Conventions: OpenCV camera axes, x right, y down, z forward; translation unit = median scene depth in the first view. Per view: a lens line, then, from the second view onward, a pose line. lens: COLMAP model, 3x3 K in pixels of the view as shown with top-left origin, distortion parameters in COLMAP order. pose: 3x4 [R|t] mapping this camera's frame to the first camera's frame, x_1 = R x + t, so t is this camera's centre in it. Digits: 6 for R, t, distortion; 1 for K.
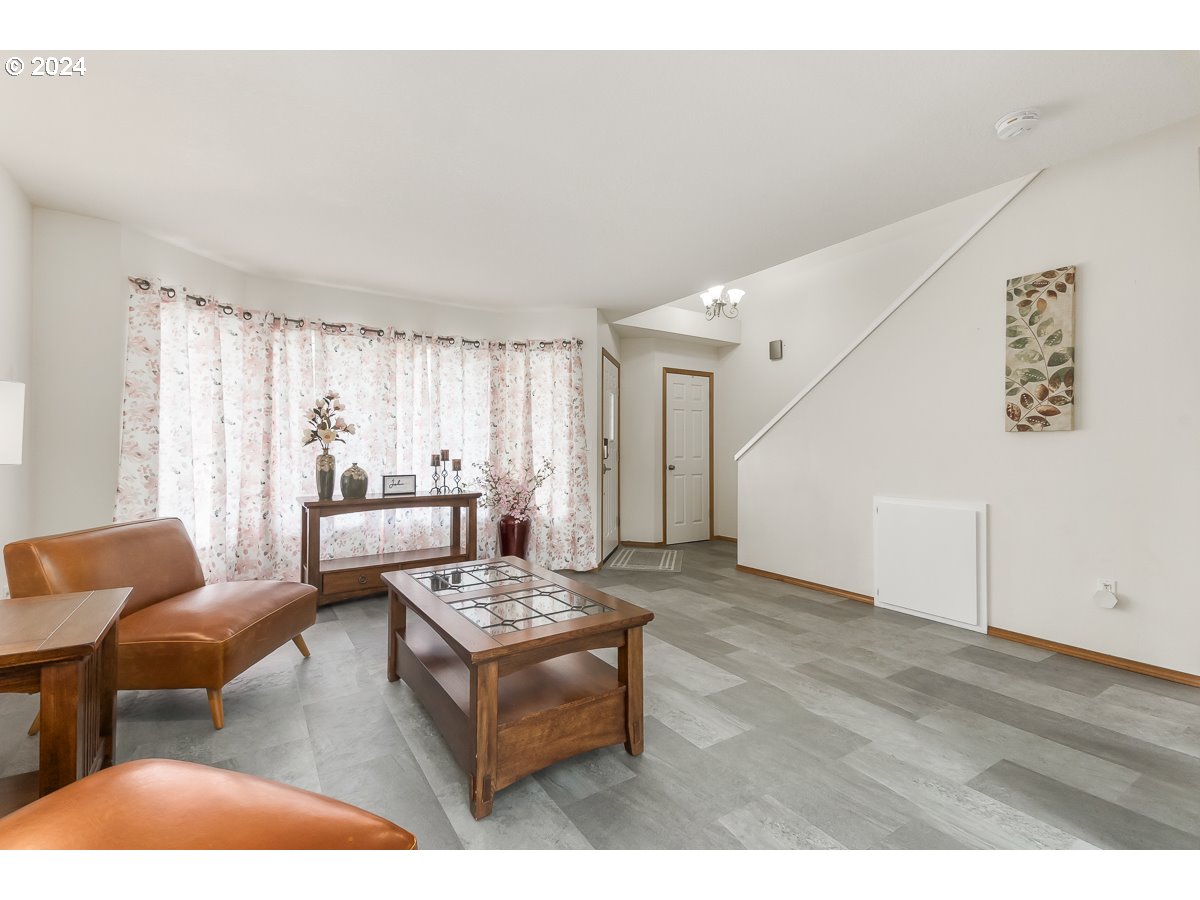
lens RADIAL K [[535.0, 0, 580.2], [0, 535.0, 446.7], [0, 0, 1]] dist [0.012399, -0.000203]
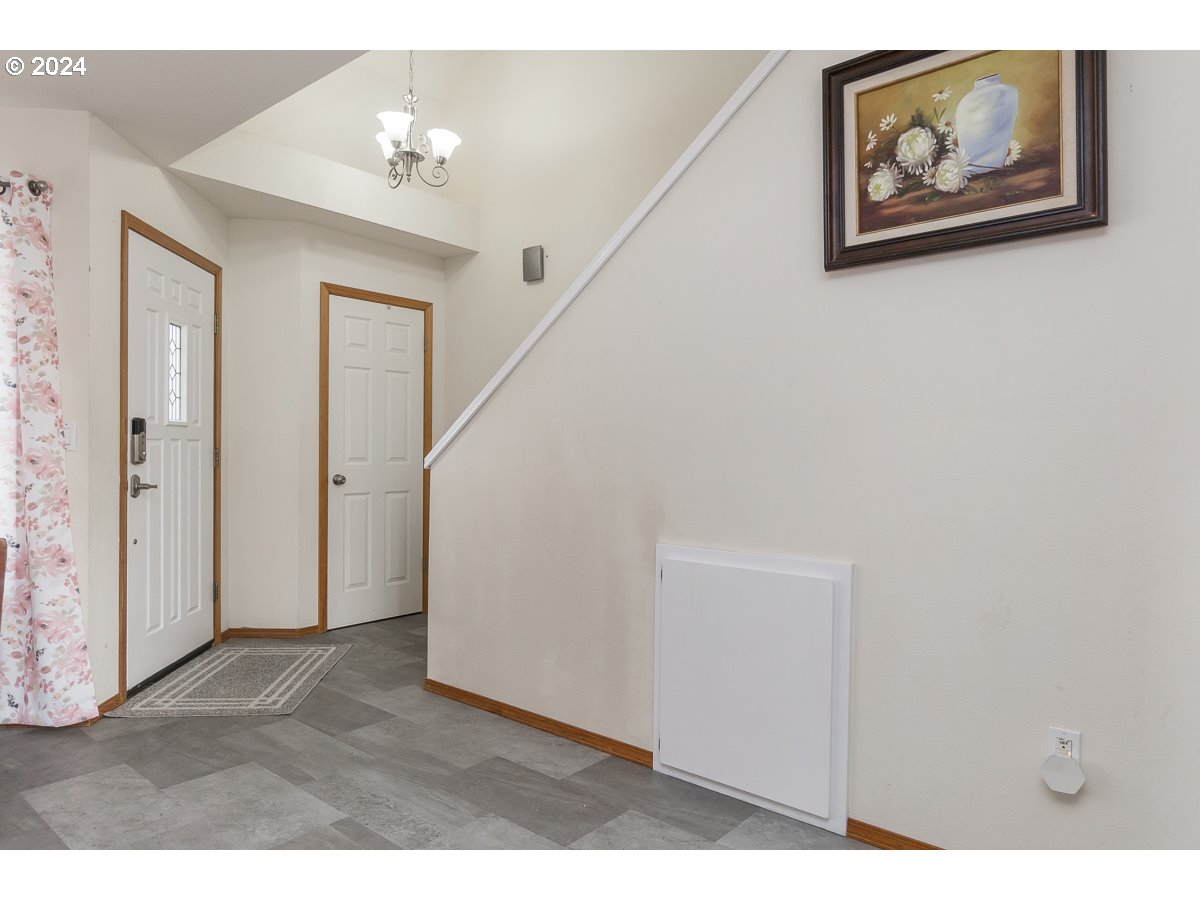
lens RADIAL K [[786.6, 0, 600.0], [0, 786.6, 450.0], [0, 0, 1]] dist [-0.067911, -0.000438]
pose [[0.943061, 0.003711, 0.332600, 0.218910], [-0.006154, 0.999961, 0.006292, 0.005733], [-0.332563, -0.007980, 0.943047, 0.295623]]
